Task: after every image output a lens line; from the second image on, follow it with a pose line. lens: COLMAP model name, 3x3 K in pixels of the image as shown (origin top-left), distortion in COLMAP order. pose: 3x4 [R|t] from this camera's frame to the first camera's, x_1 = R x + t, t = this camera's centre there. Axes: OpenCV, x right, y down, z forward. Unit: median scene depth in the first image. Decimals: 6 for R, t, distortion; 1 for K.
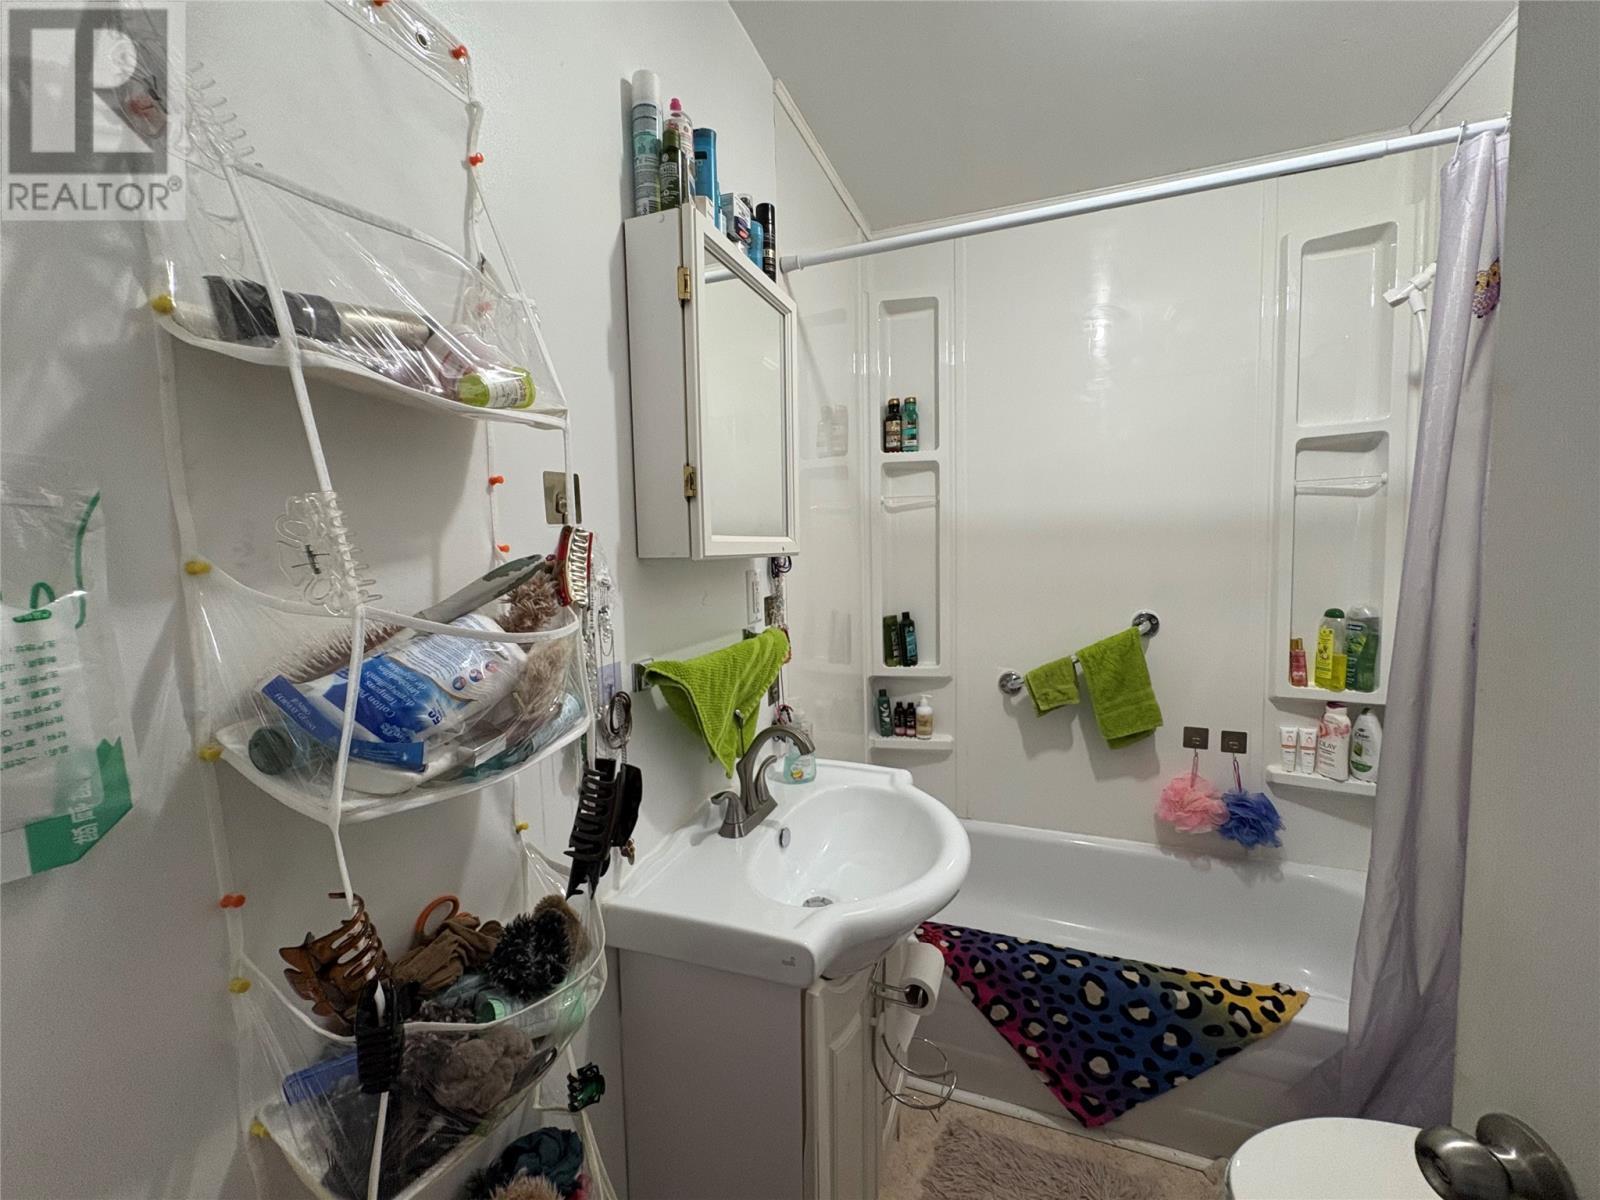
lens RADIAL K [[640.1, 0, 800.8], [0, 640.1, 596.0], [0, 0, 1]] dist [-0.001227, 0.000329]
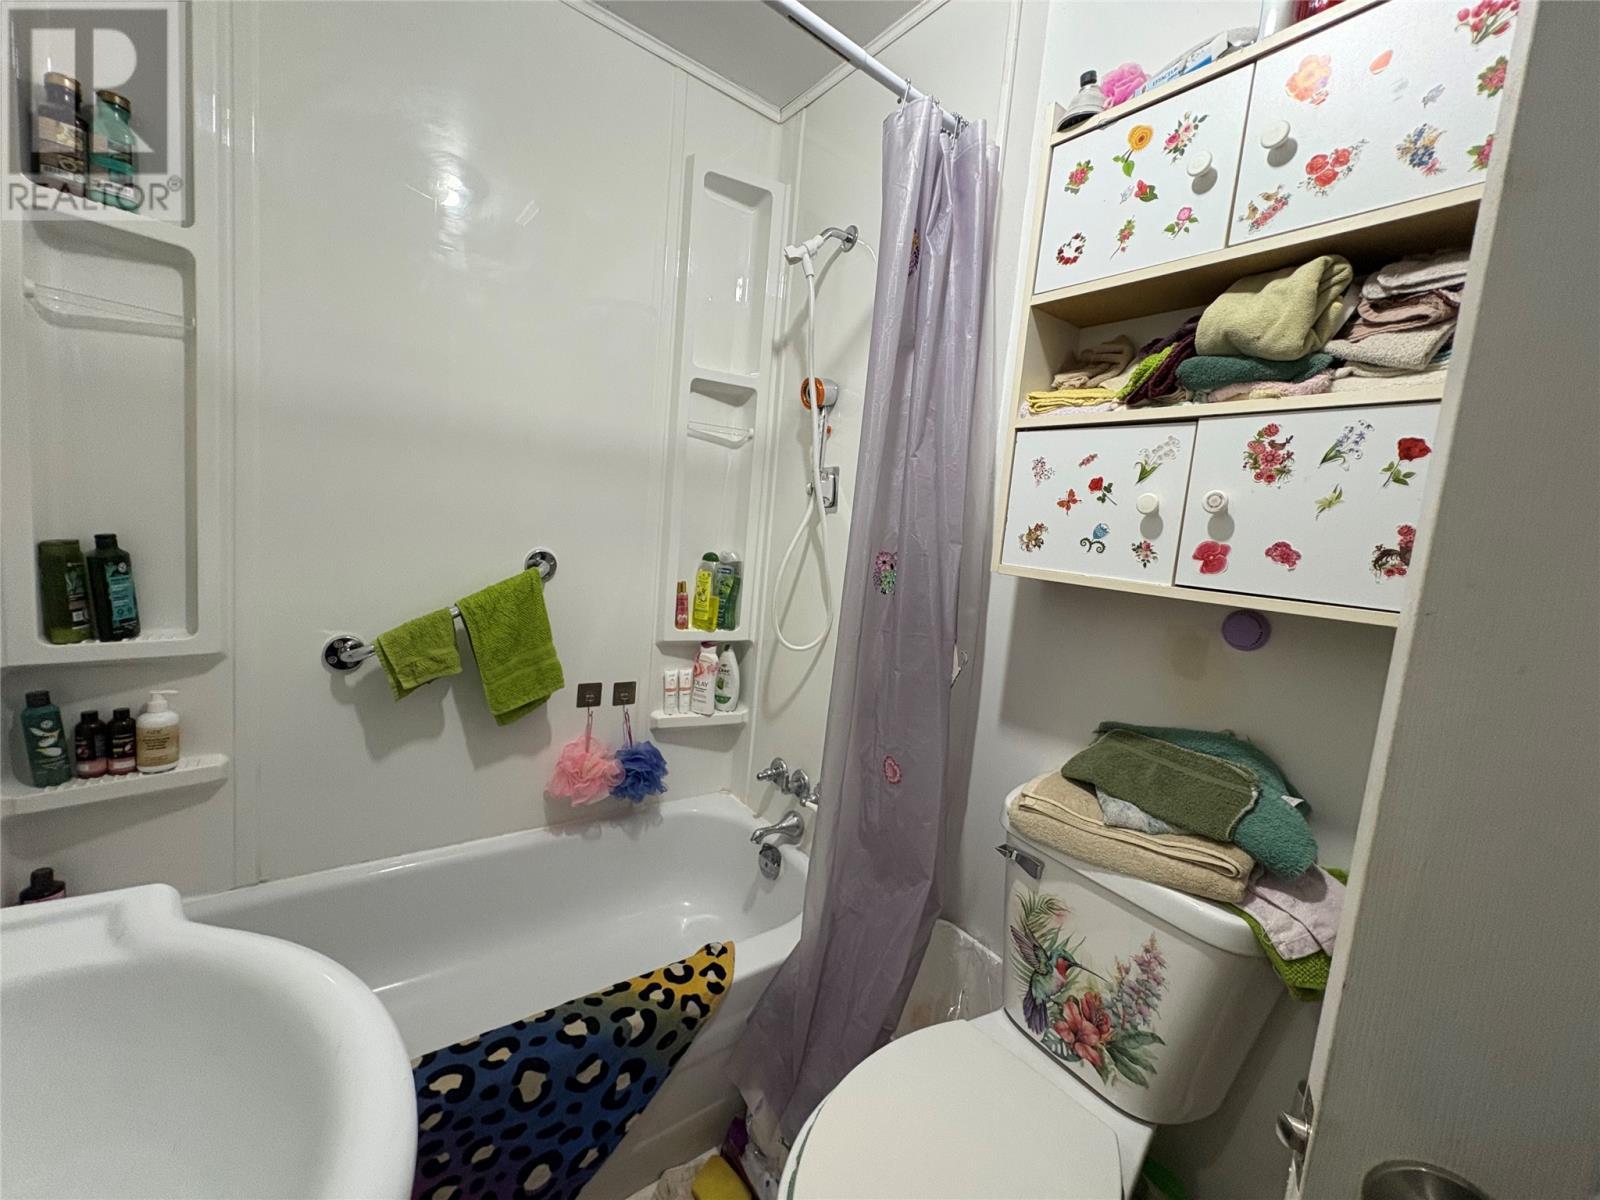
lens RADIAL K [[640.1, 0, 803.5], [0, 640.1, 596.7], [0, 0, 1]] dist [-0.001227, 0.000329]
pose [[0.519042, -0.021739, 0.854473, 0.020360], [-0.040646, 0.997918, 0.050078, 0.031436], [-0.853782, -0.060723, 0.517077, 0.312557]]
